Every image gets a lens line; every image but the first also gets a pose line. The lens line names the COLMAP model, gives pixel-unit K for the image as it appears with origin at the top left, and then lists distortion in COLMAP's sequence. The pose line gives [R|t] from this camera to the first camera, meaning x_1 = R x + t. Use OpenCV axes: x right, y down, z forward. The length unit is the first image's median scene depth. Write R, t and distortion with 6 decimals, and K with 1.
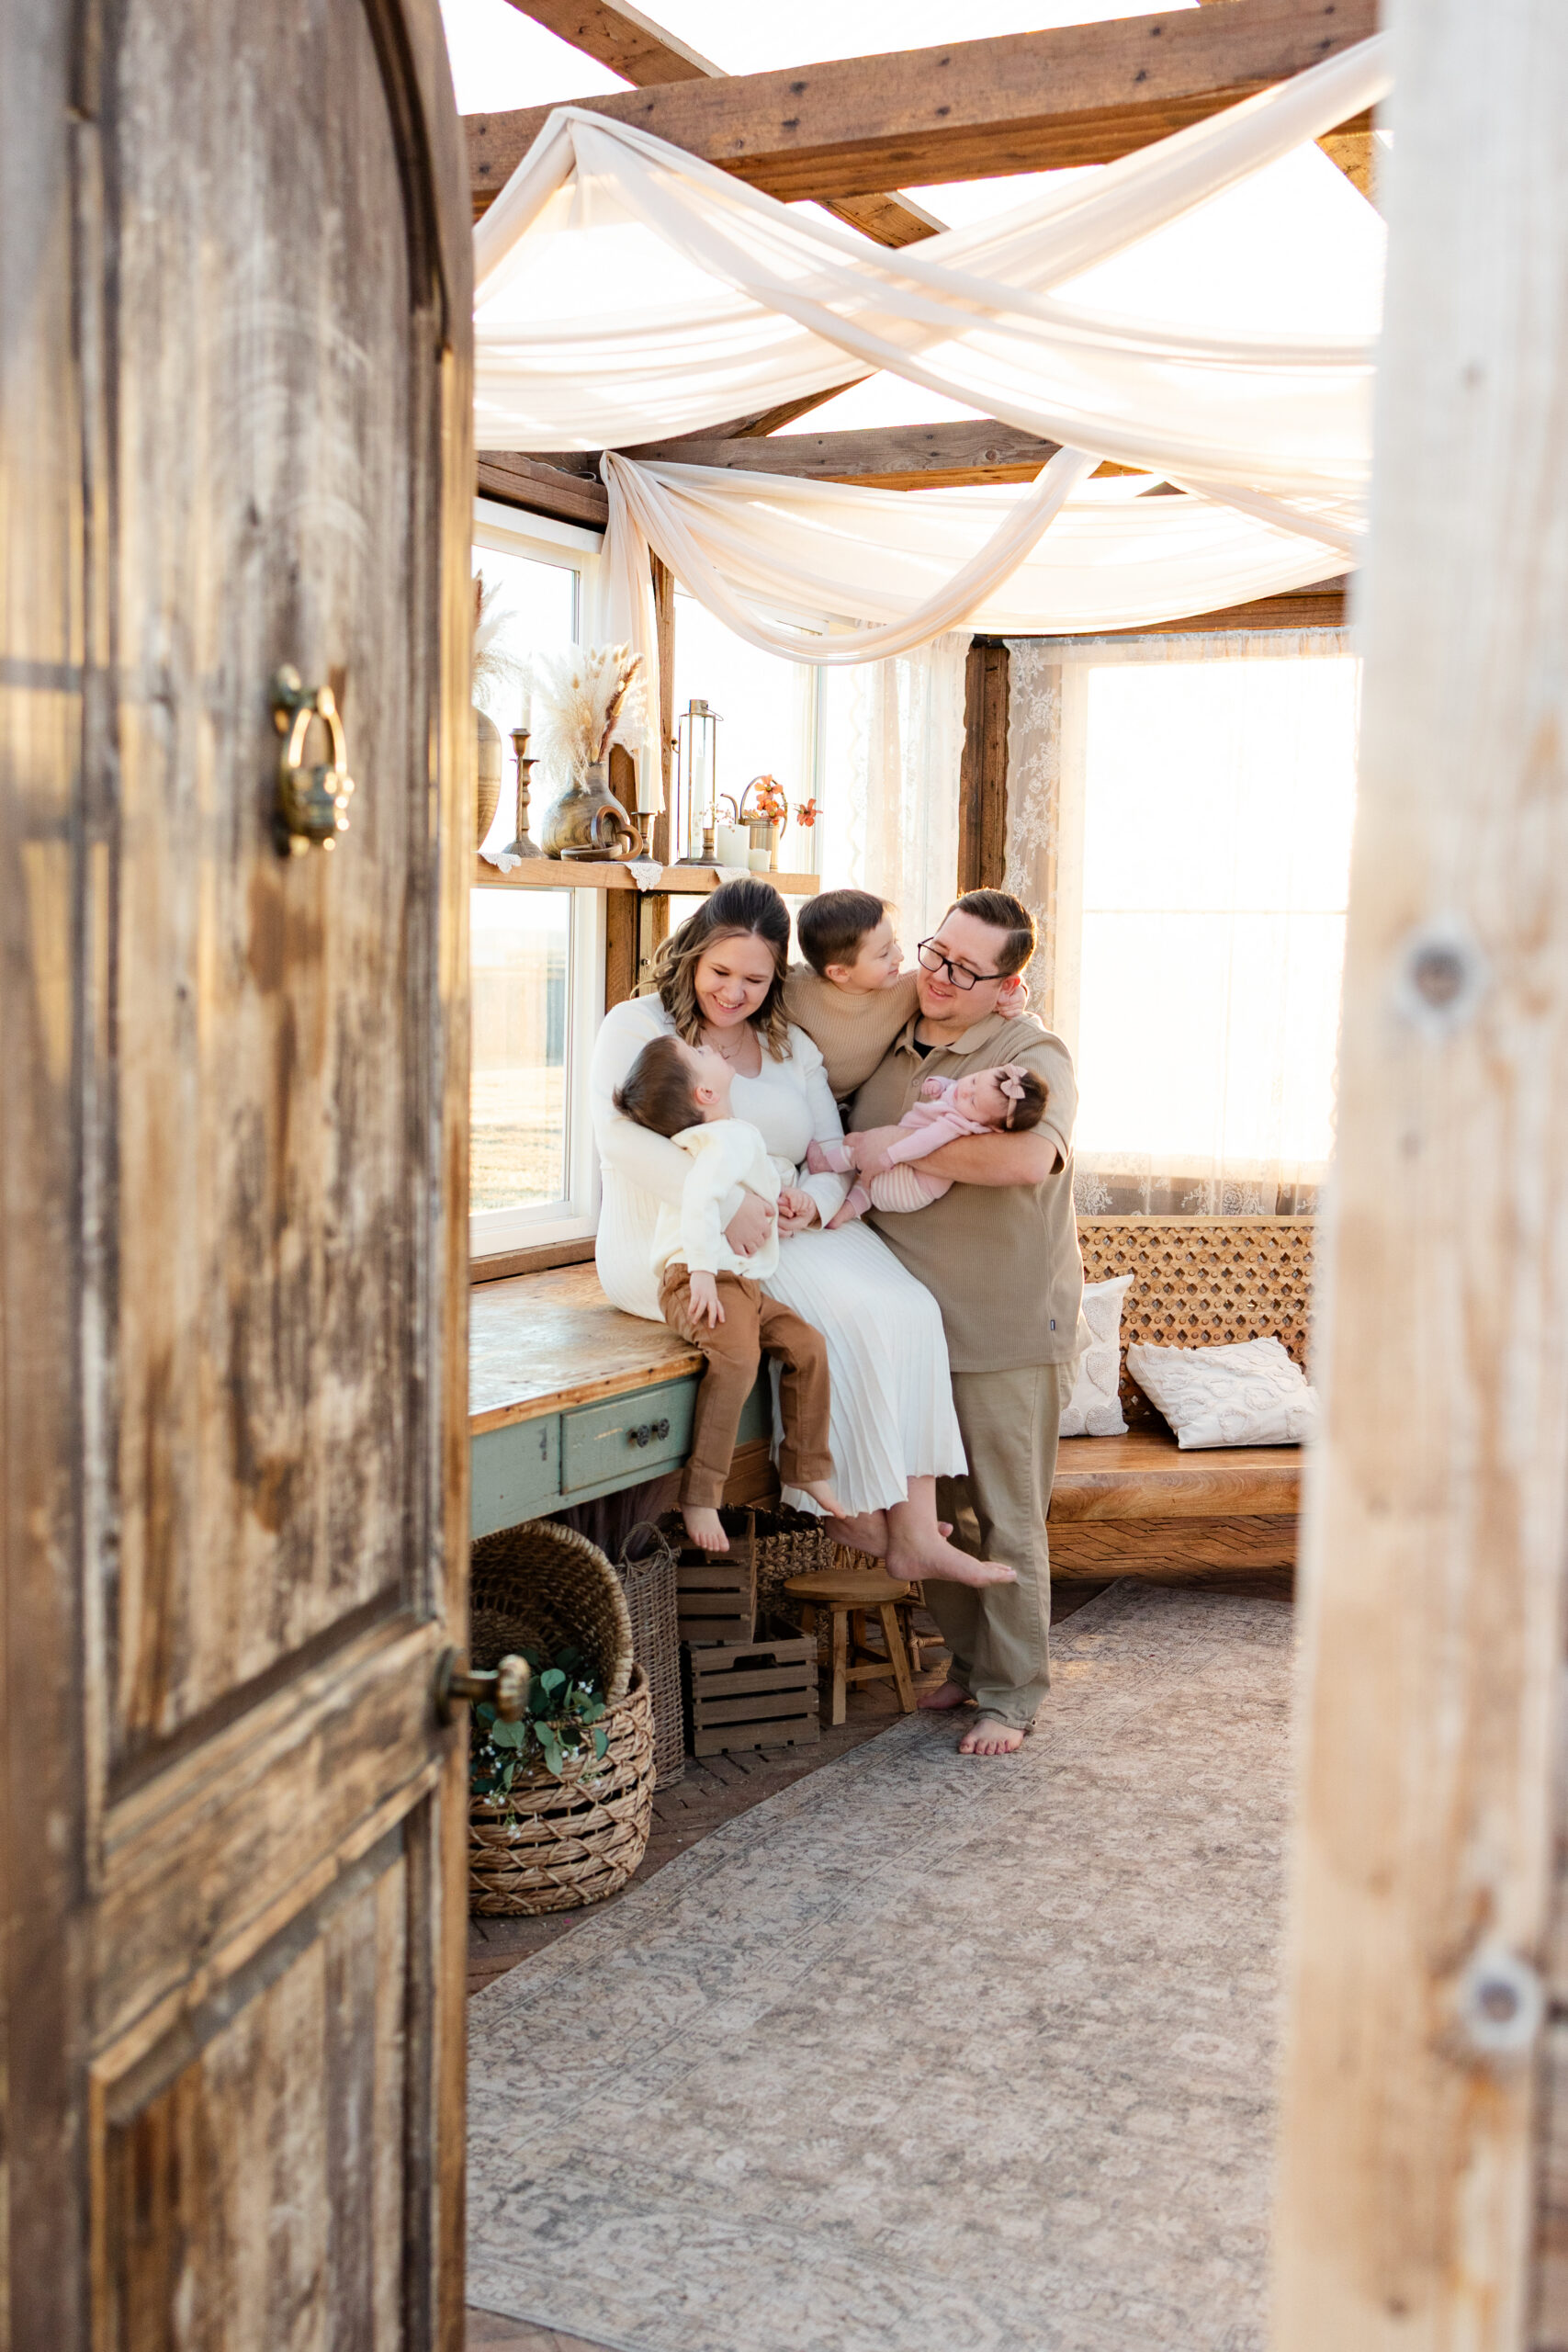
lens RADIAL K [[2308.9, 0, 784.0], [0, 2308.9, 1176.0], [0, 0, 1]] dist [0.033961, 0.011812]
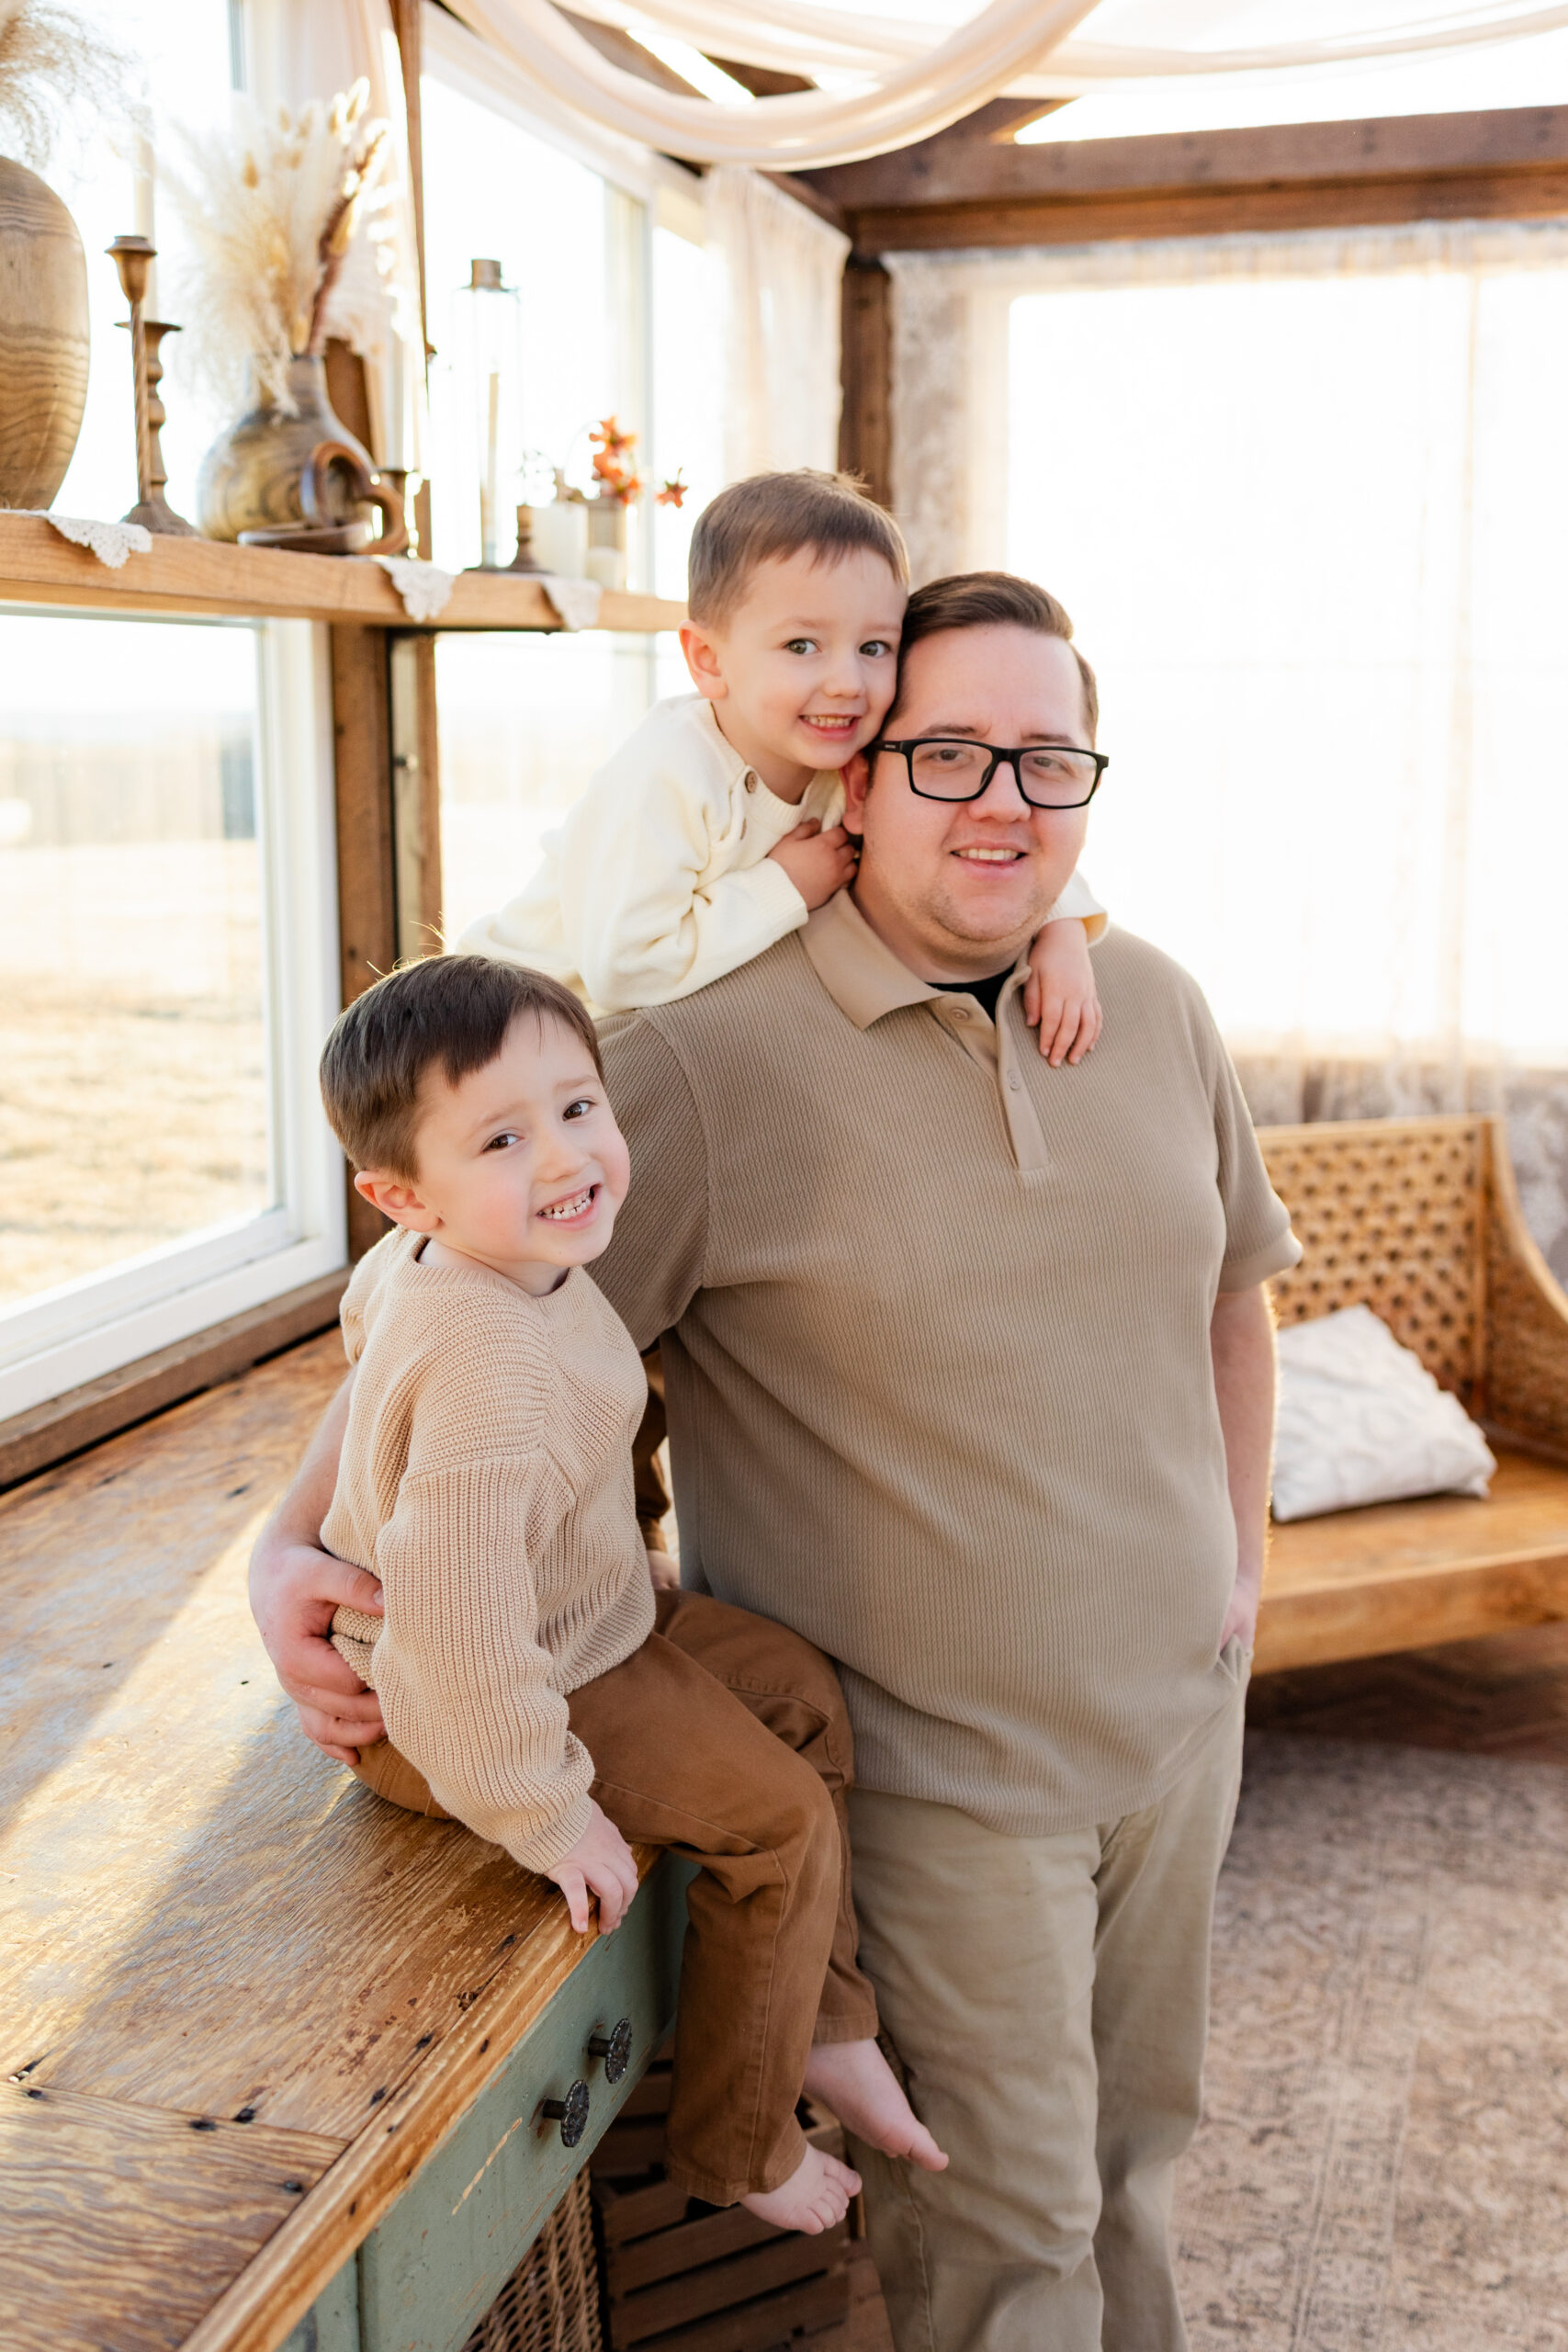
lens RADIAL K [[2308.9, 0, 784.0], [0, 2308.9, 1176.0], [0, 0, 1]] dist [0.033961, 0.011812]
pose [[0.990489, -0.041081, 0.131313, -0.049438], [0.028121, 0.994683, 0.099071, -0.049186], [-0.134684, -0.094437, 0.986378, 0.460976]]
